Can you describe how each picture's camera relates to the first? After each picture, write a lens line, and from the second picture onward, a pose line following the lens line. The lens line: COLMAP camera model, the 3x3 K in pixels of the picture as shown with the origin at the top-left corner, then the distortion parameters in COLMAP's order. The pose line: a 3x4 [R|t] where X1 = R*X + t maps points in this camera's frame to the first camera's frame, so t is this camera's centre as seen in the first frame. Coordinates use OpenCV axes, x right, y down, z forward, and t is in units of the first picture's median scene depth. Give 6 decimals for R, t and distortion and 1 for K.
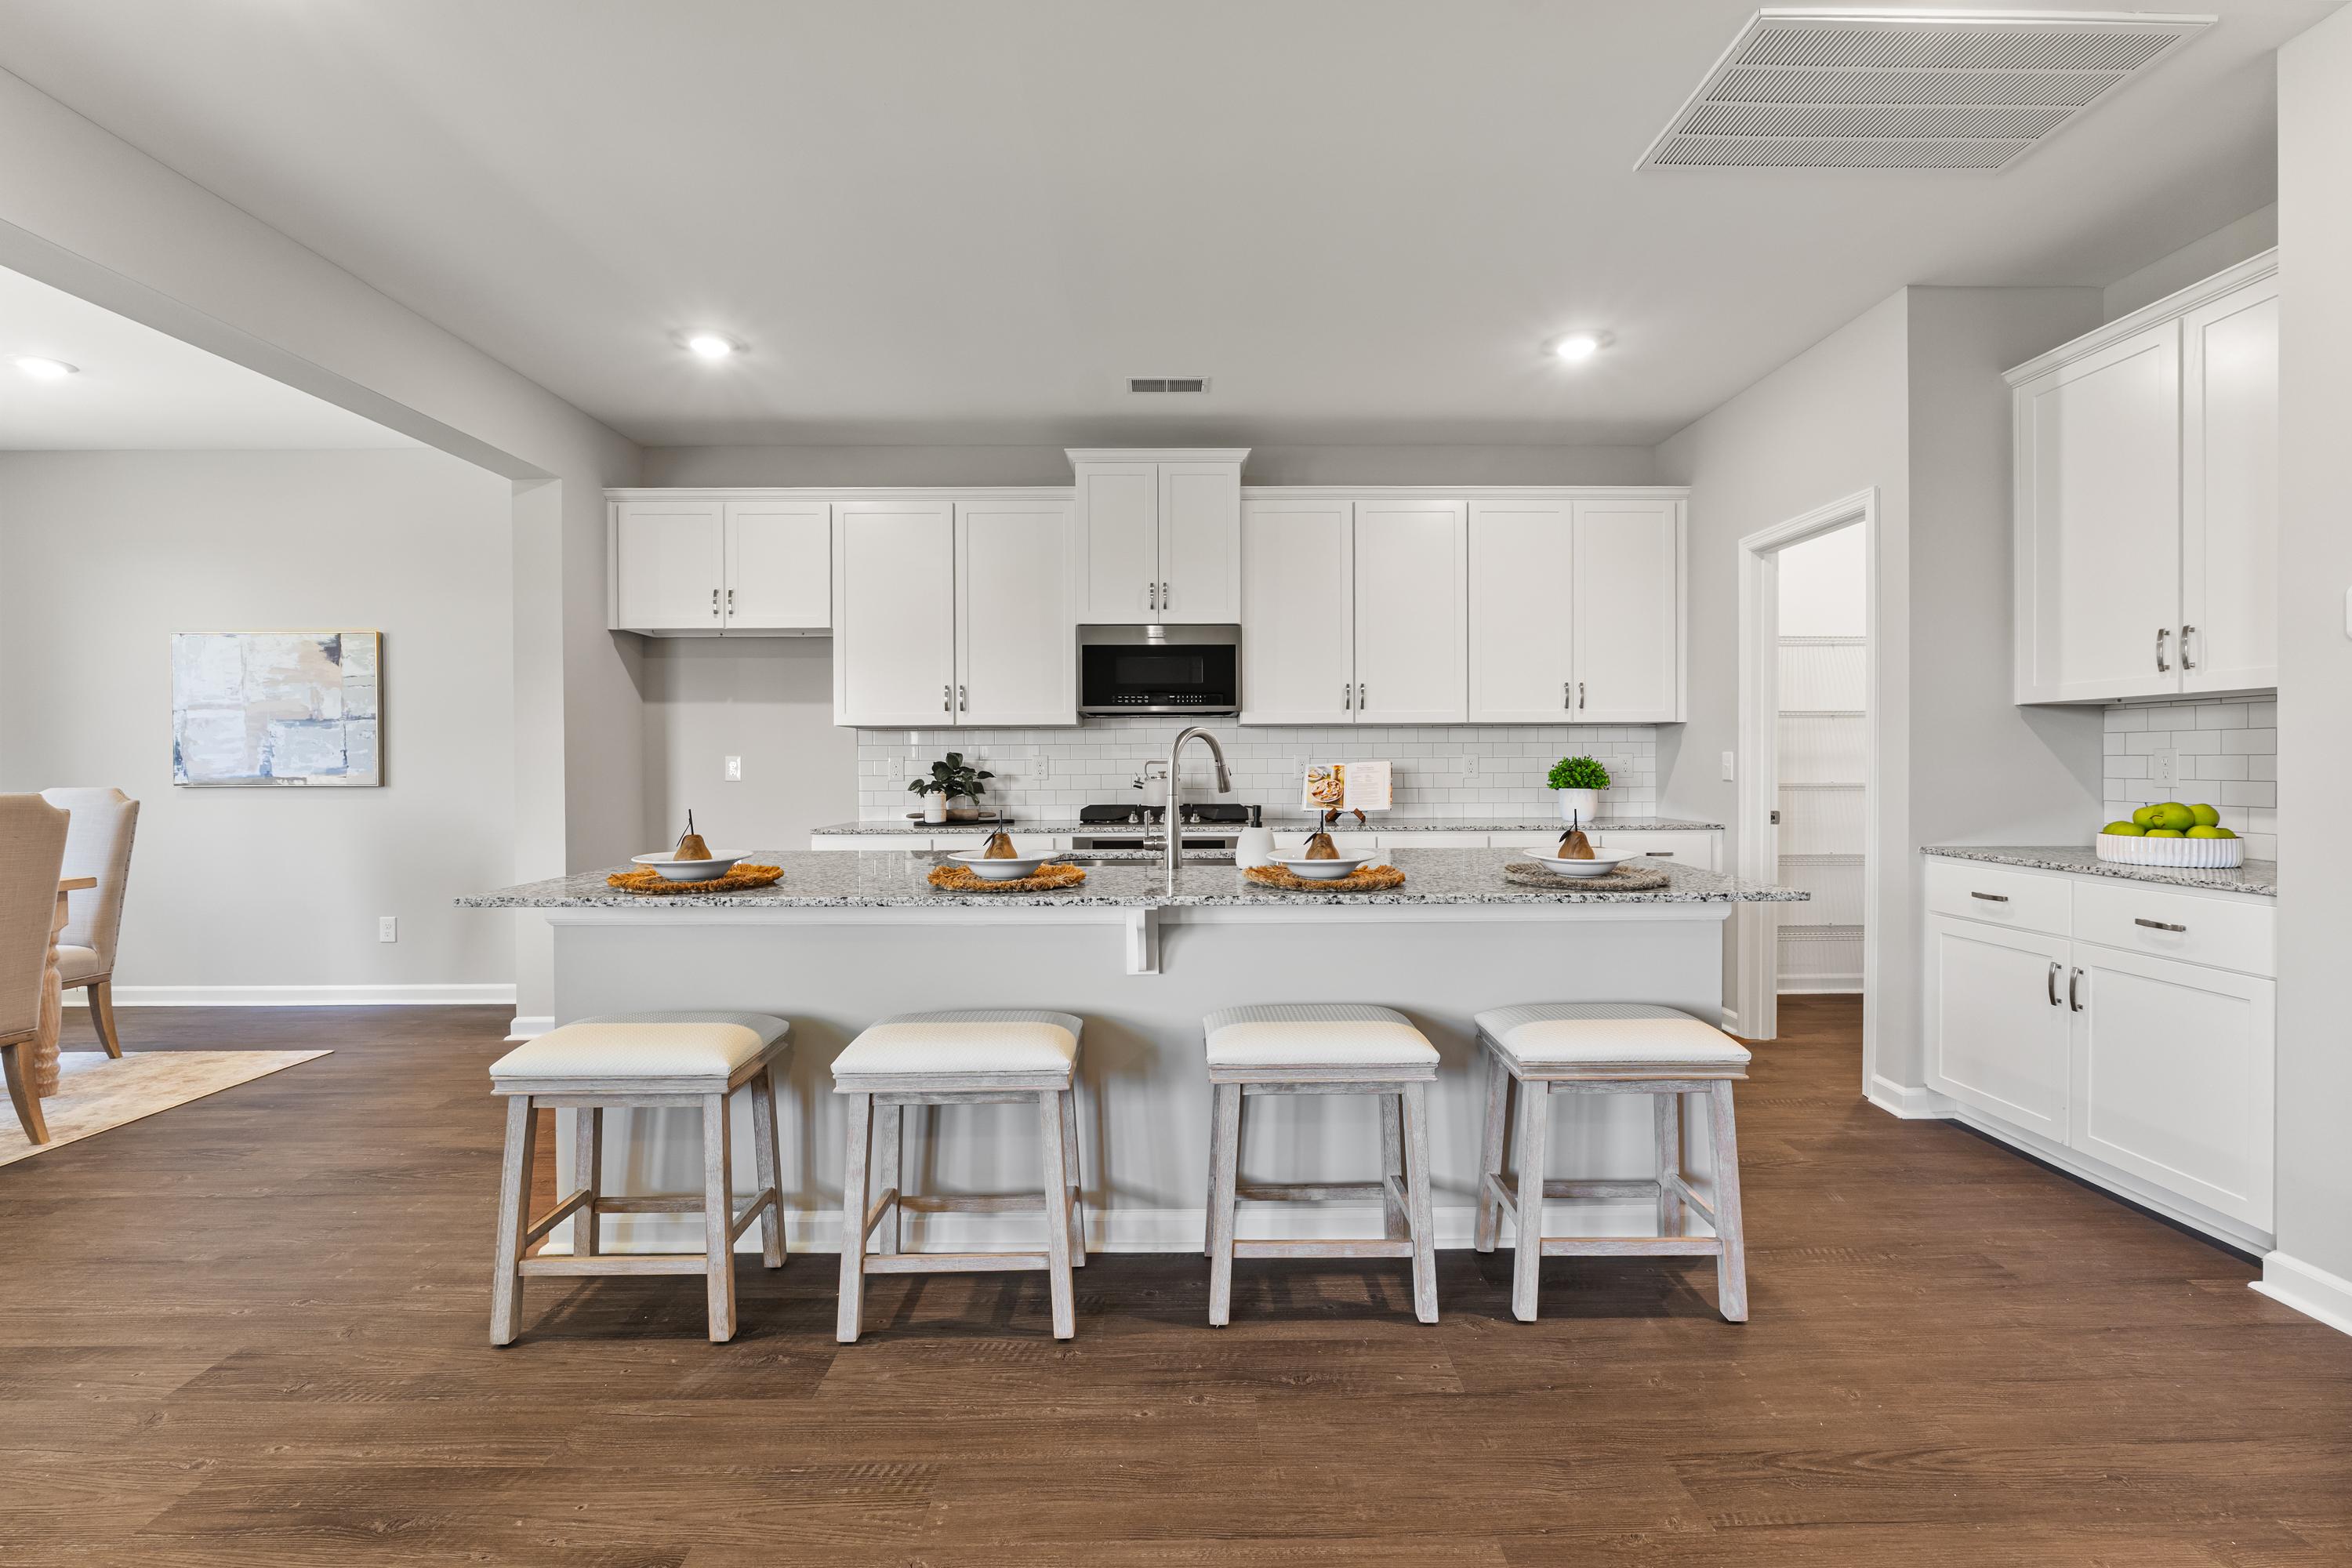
lens RADIAL K [[1002.1, 0, 1182.5], [0, 1002.1, 779.1], [0, 0, 1]] dist [-0.003052, -0.000905]
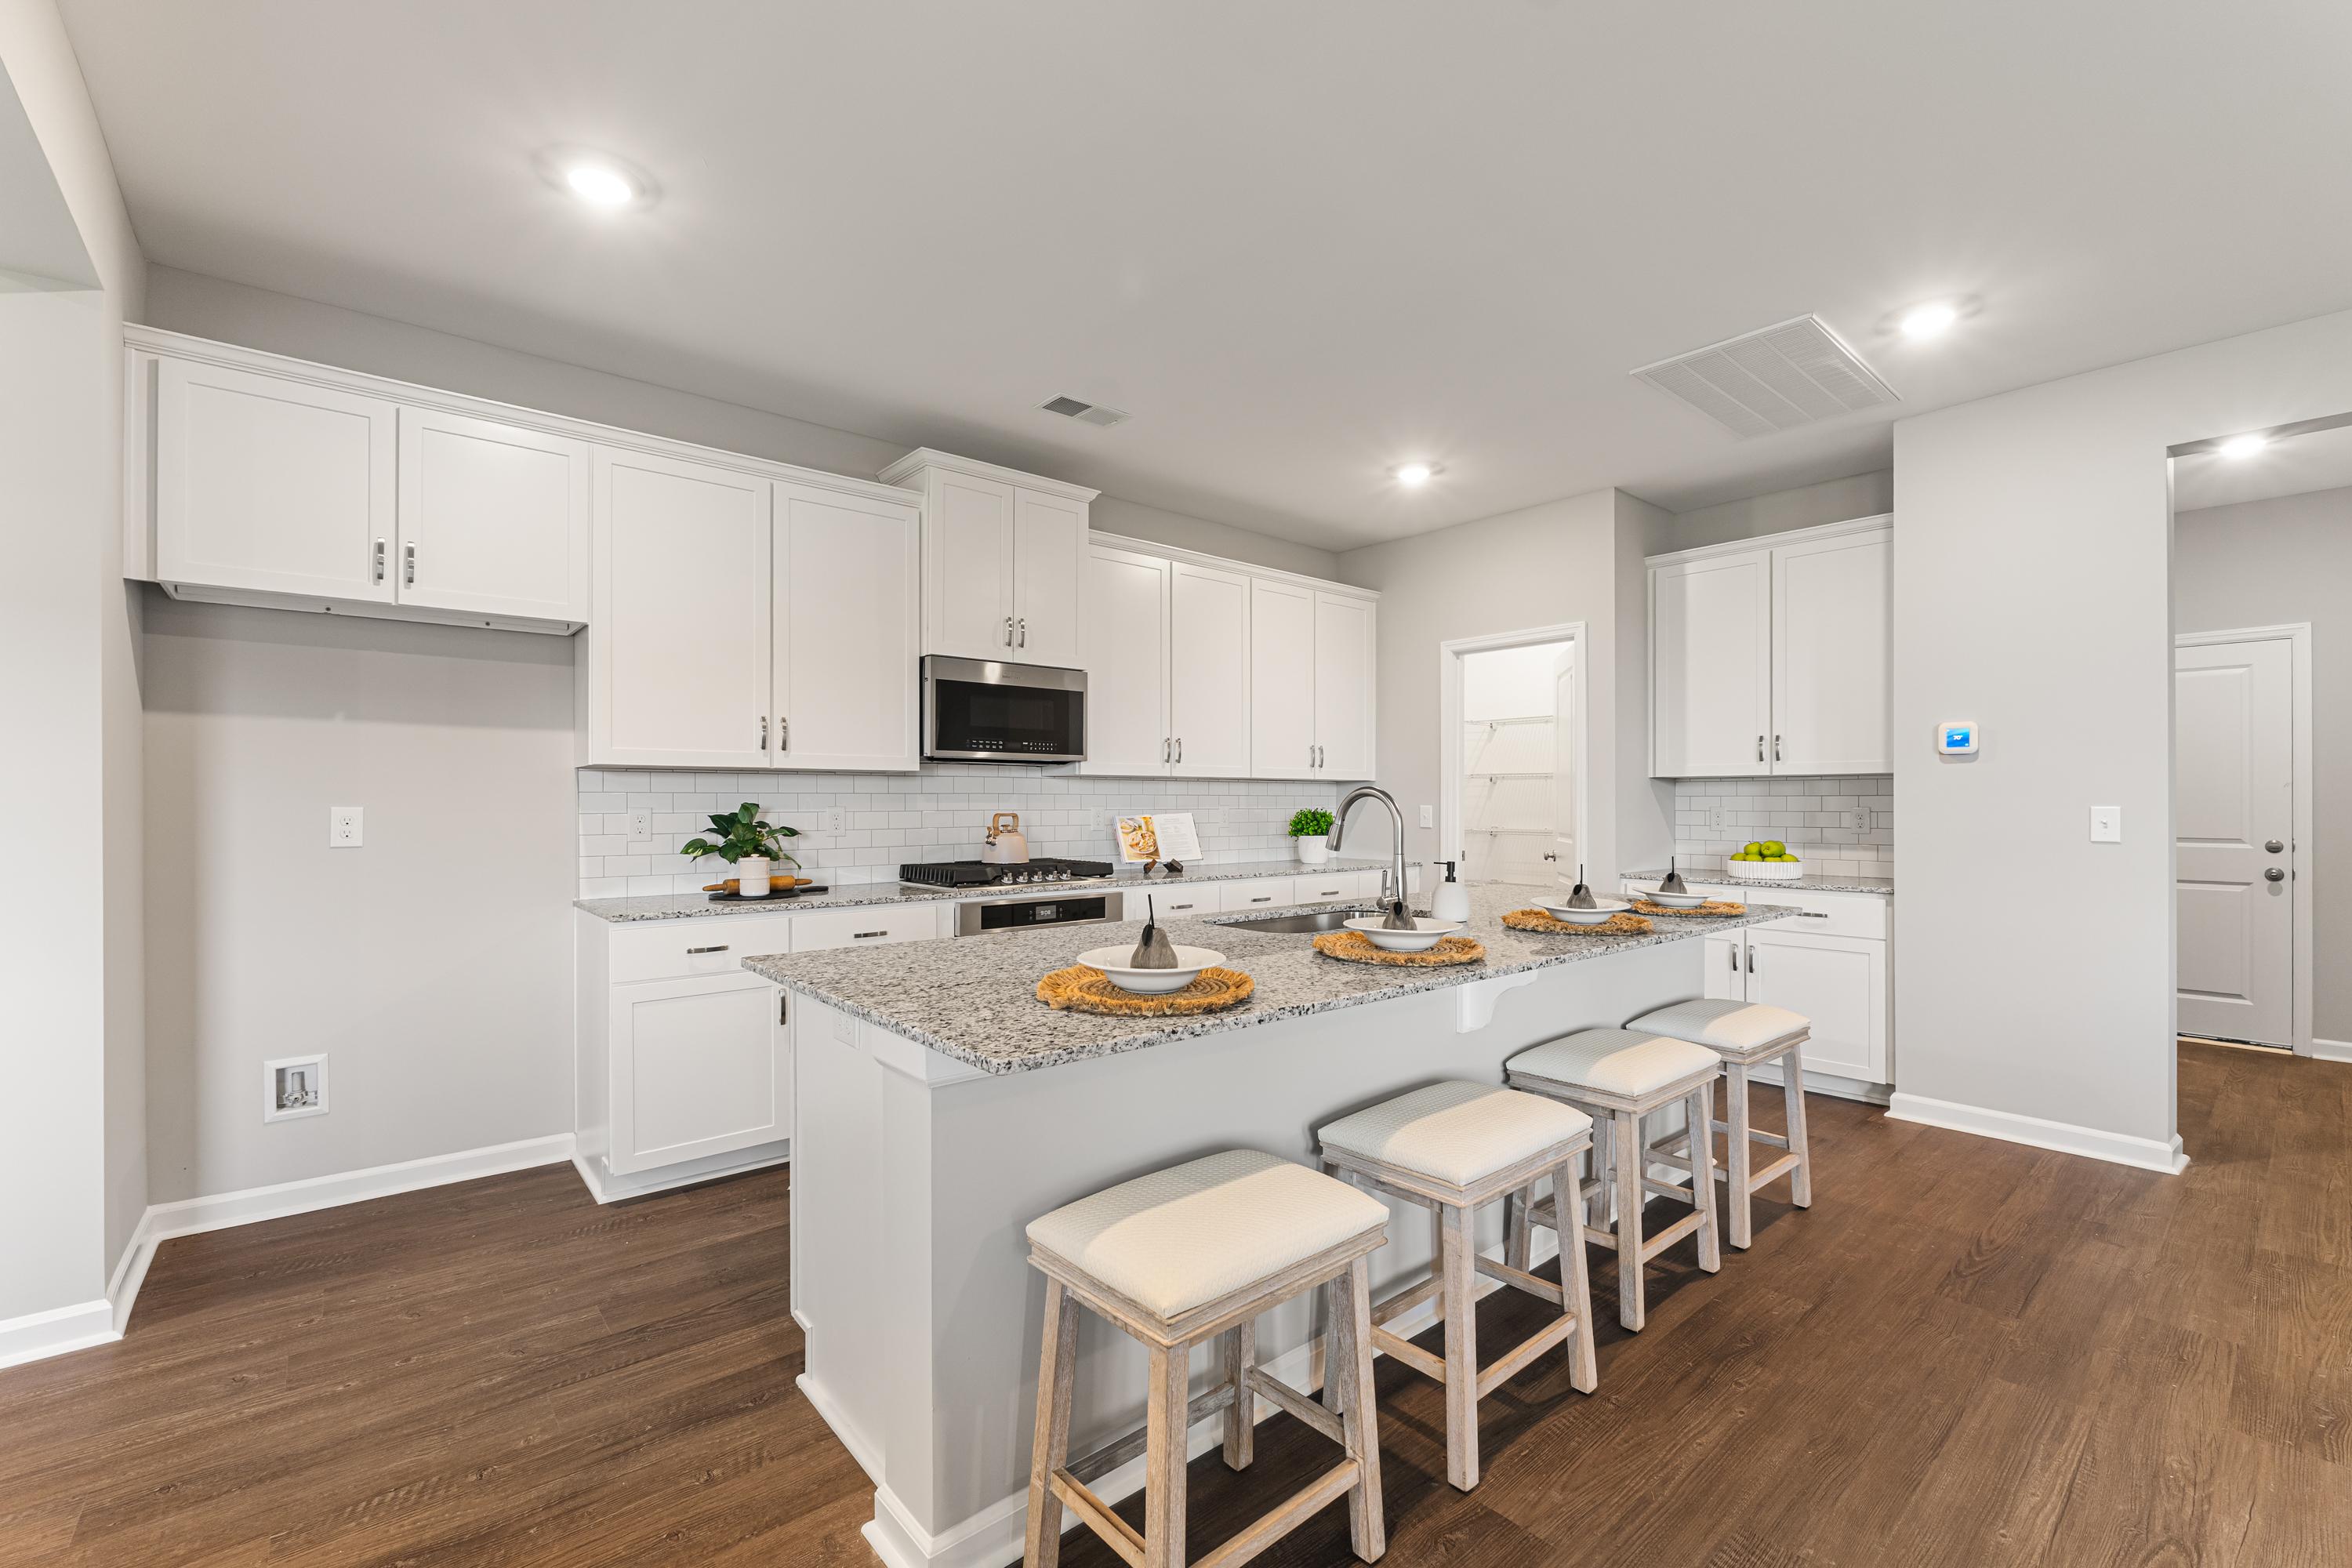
lens RADIAL K [[1002.1, 0, 1191.4], [0, 1002.1, 793.8], [0, 0, 1]] dist [-0.003052, -0.000905]
pose [[0.763731, 0.010608, 0.645447, -0.469541], [0.009533, 0.999571, -0.027707, -0.009311], [-0.645464, 0.027314, 0.763302, 0.203772]]
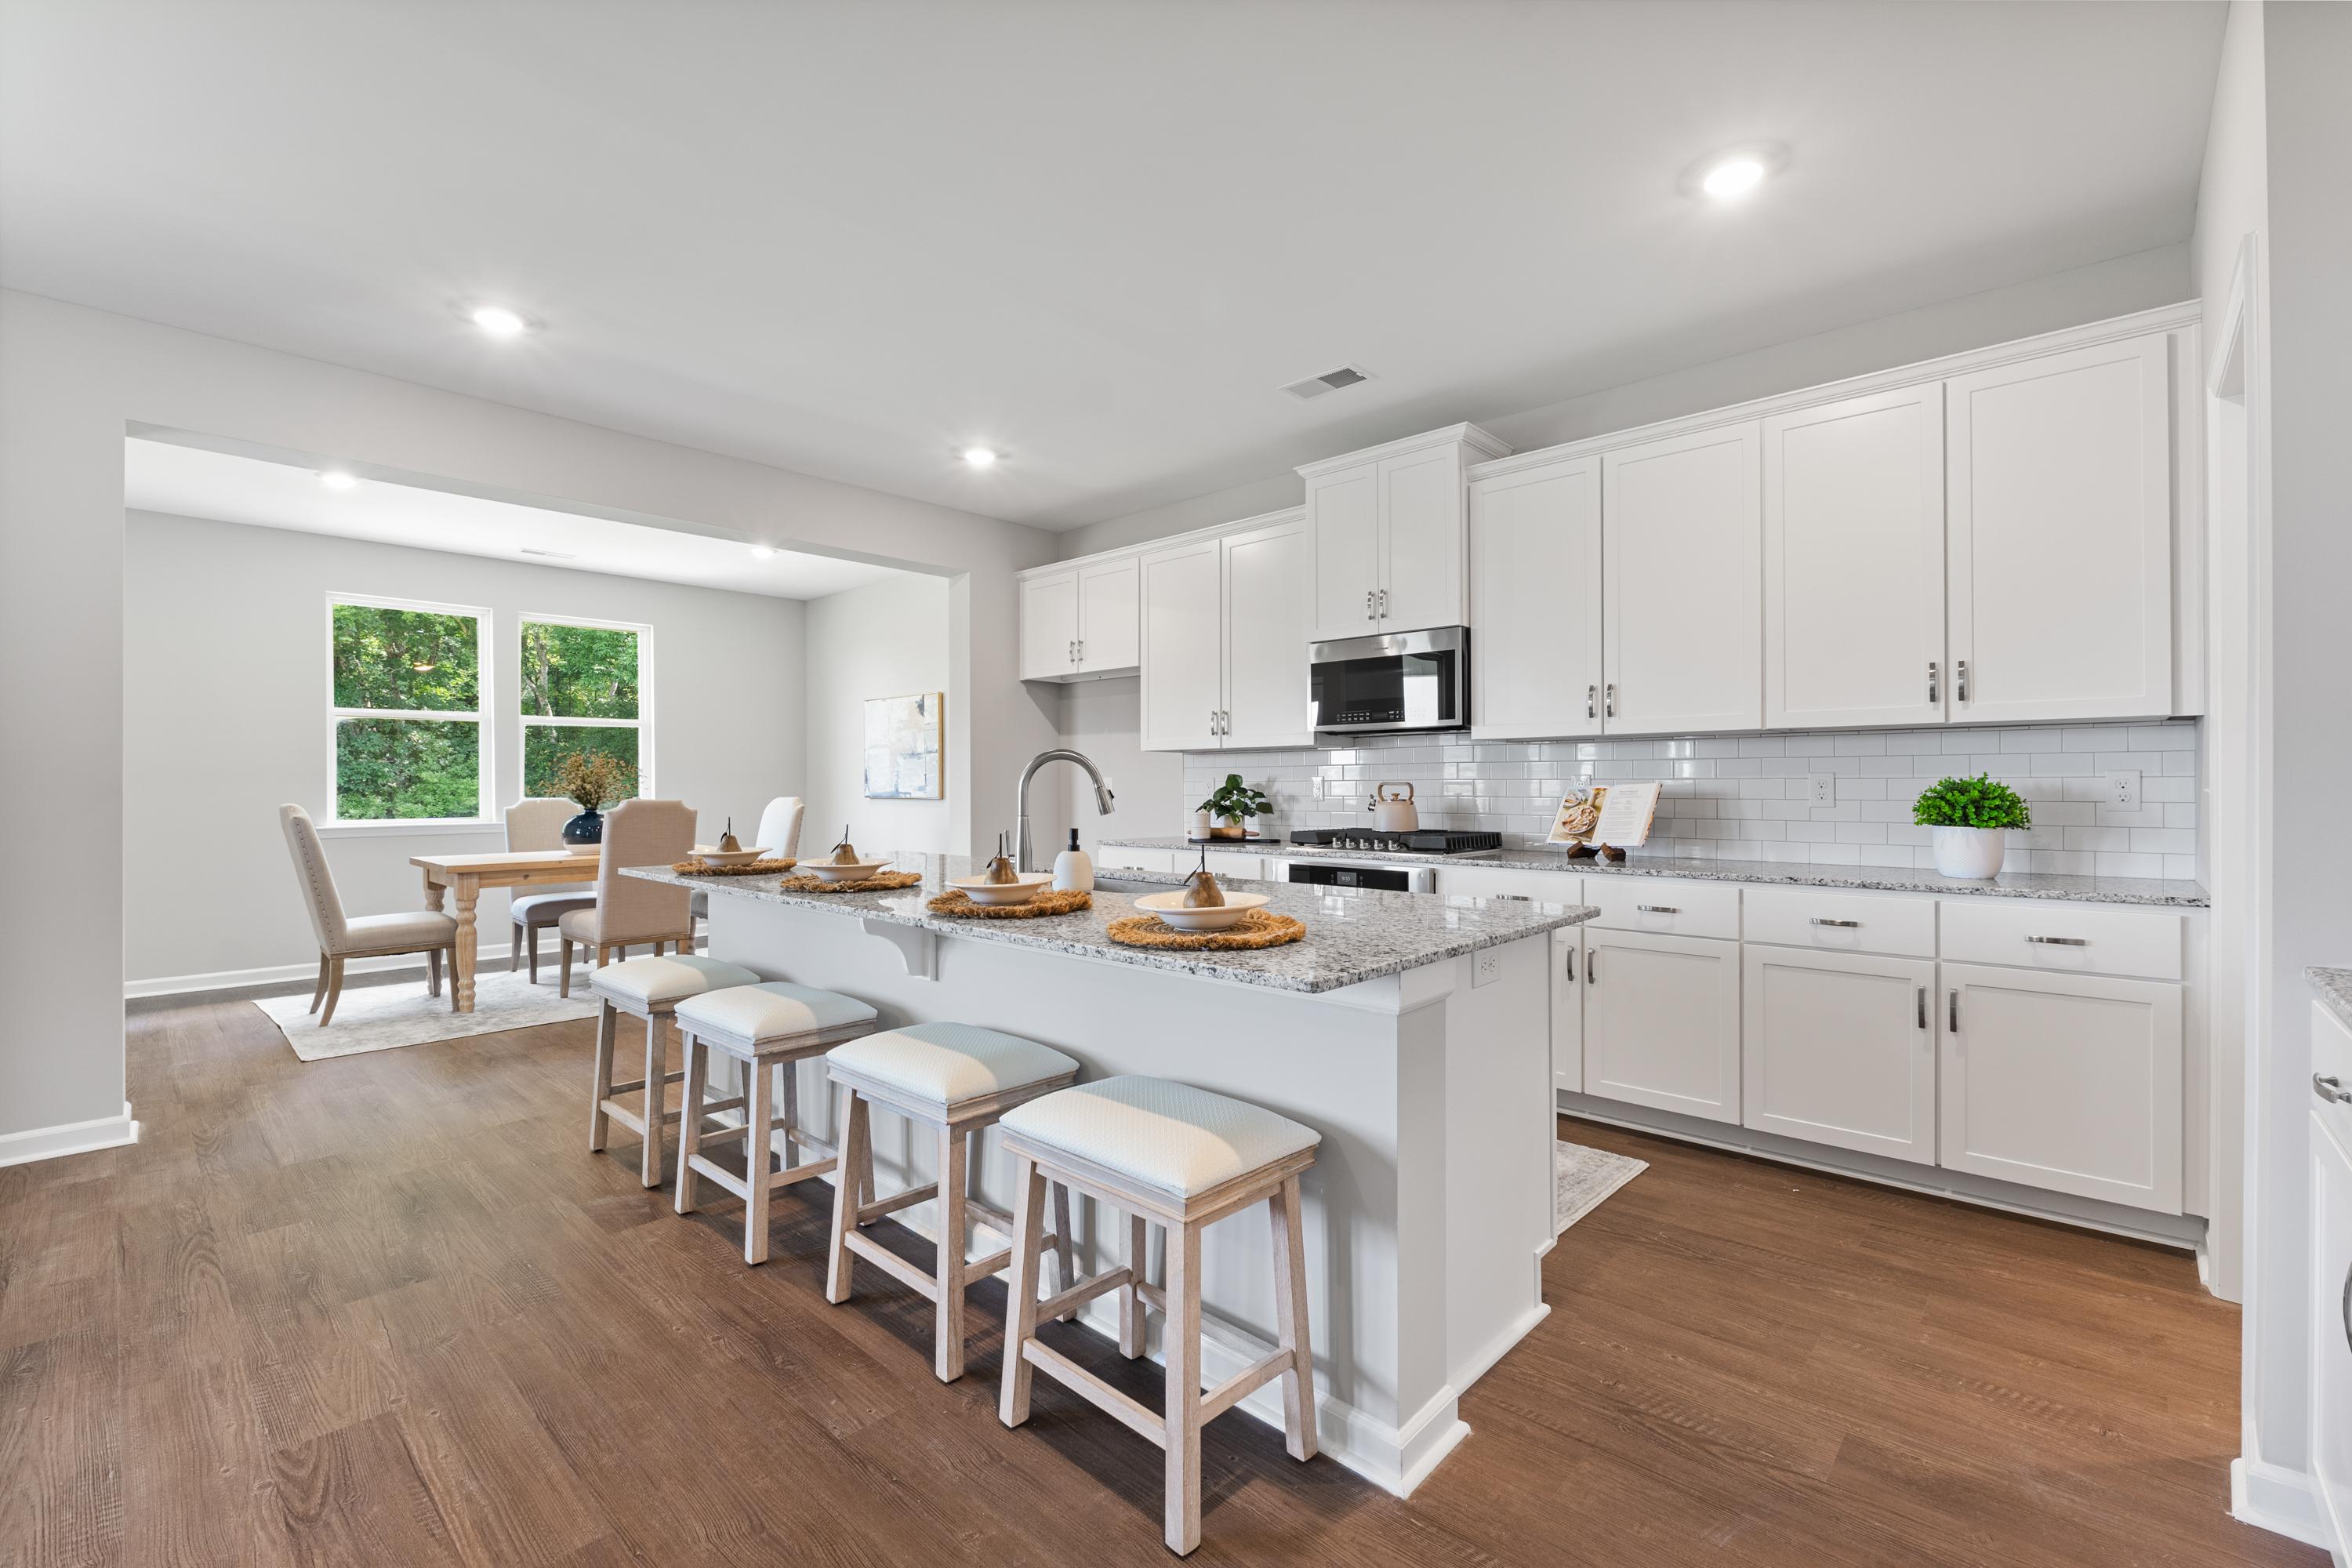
lens RADIAL K [[1002.1, 0, 1216.0], [0, 1002.1, 791.8], [0, 0, 1]] dist [-0.003052, -0.000905]
pose [[0.733615, 0.007892, -0.679520, 0.480691], [-0.010733, 0.999942, 0.000026, -0.007670], [0.679481, 0.007274, 0.733657, 0.212155]]
